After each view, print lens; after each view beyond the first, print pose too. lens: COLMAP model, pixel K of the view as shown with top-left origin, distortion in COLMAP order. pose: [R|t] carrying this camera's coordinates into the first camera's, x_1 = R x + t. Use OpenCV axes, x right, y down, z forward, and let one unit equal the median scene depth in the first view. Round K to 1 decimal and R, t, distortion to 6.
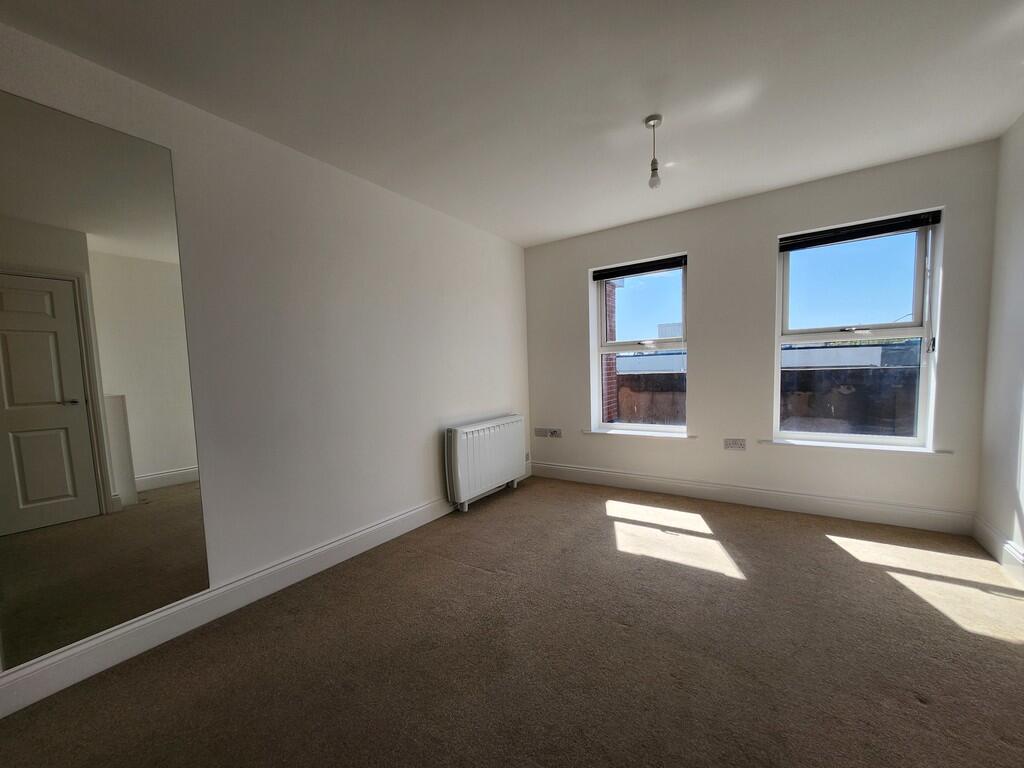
lens RADIAL K [[404.9, 0, 509.5], [0, 404.9, 403.0], [0, 0, 1]] dist [0.000168, 0.000267]
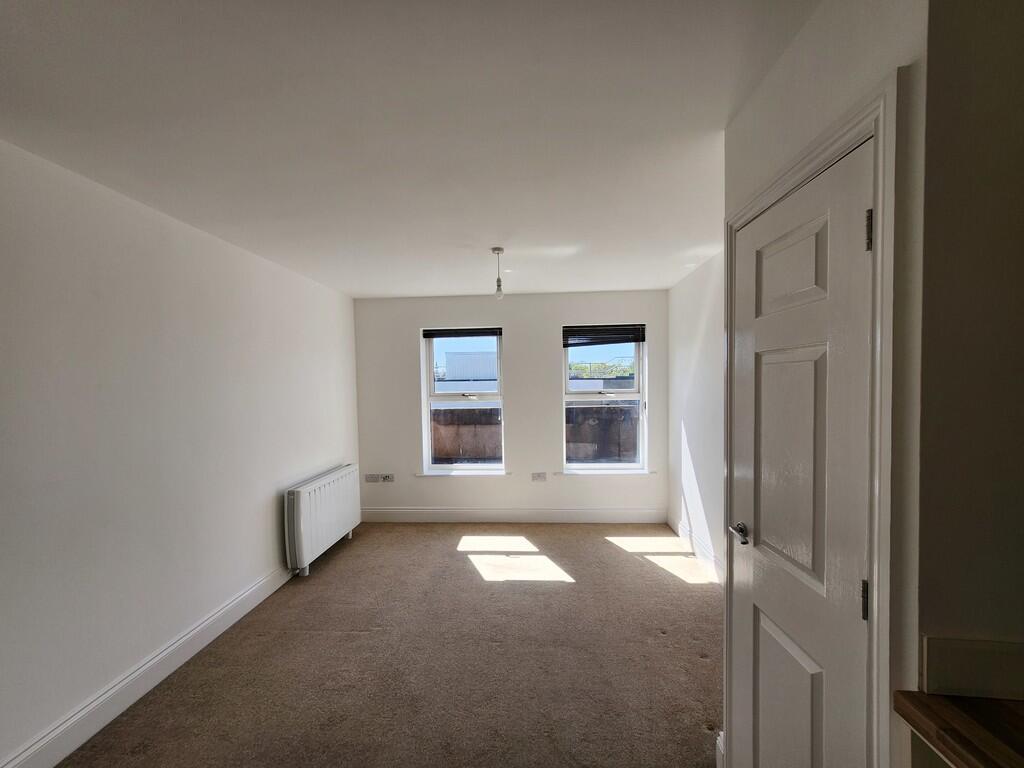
lens RADIAL K [[406.6, 0, 516.0], [0, 406.6, 399.4], [0, 0, 1]] dist [0.000762, 0.000119]
pose [[0.858179, -0.001404, 0.513348, -0.182068], [0.030325, 0.998389, -0.047965, -0.087851], [-0.512453, 0.056729, 0.856839, -0.099687]]
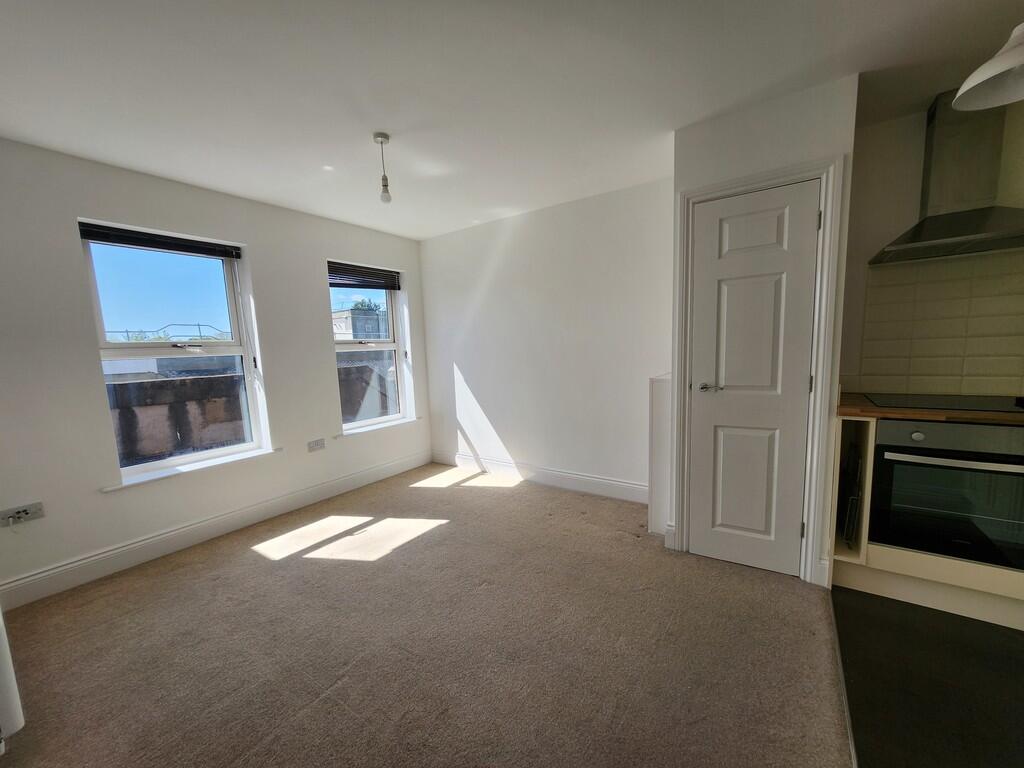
lens RADIAL K [[402.0, 0, 508.2], [0, 402.0, 402.7], [0, 0, 1]] dist [-0.000023, 0.000489]
pose [[0.020503, -0.104286, 0.994336, -0.476004], [0.122625, 0.987298, 0.101019, -0.053917], [-0.992241, 0.119860, 0.033031, 0.462218]]
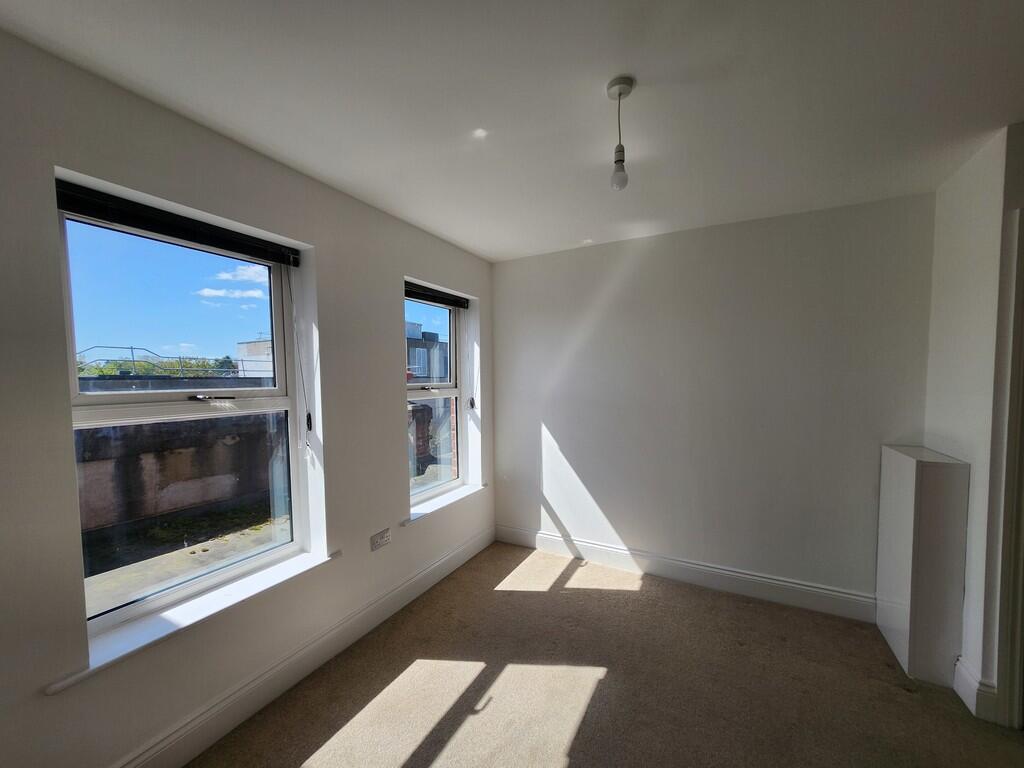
lens RADIAL K [[404.9, 0, 509.5], [0, 404.9, 403.0], [0, 0, 1]] dist [0.000168, 0.000267]
pose [[-0.095377, -0.024863, 0.995131, -0.186102], [0.099260, 0.994468, 0.034360, -0.146015], [-0.990480, 0.102053, -0.092381, 0.825431]]
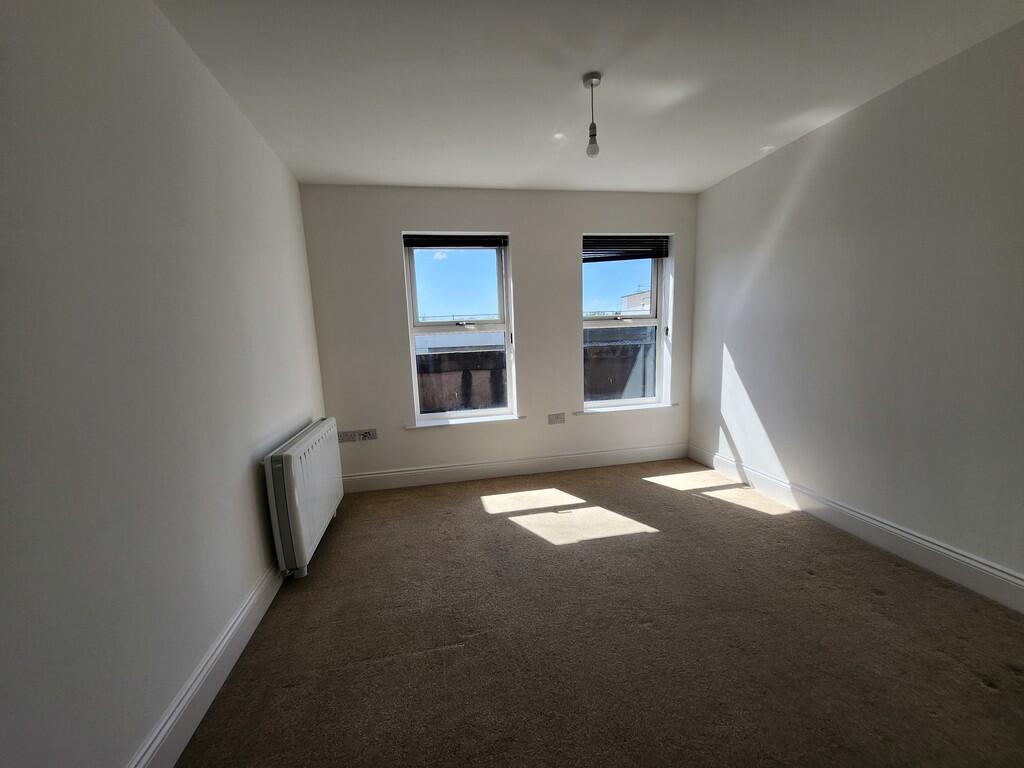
lens RADIAL K [[404.9, 0, 509.5], [0, 404.9, 403.0], [0, 0, 1]] dist [0.000168, 0.000267]
pose [[0.703928, -0.108303, 0.701966, -0.314353], [0.075268, 0.994116, 0.077899, -0.037425], [-0.706272, -0.002000, 0.707938, 0.311033]]
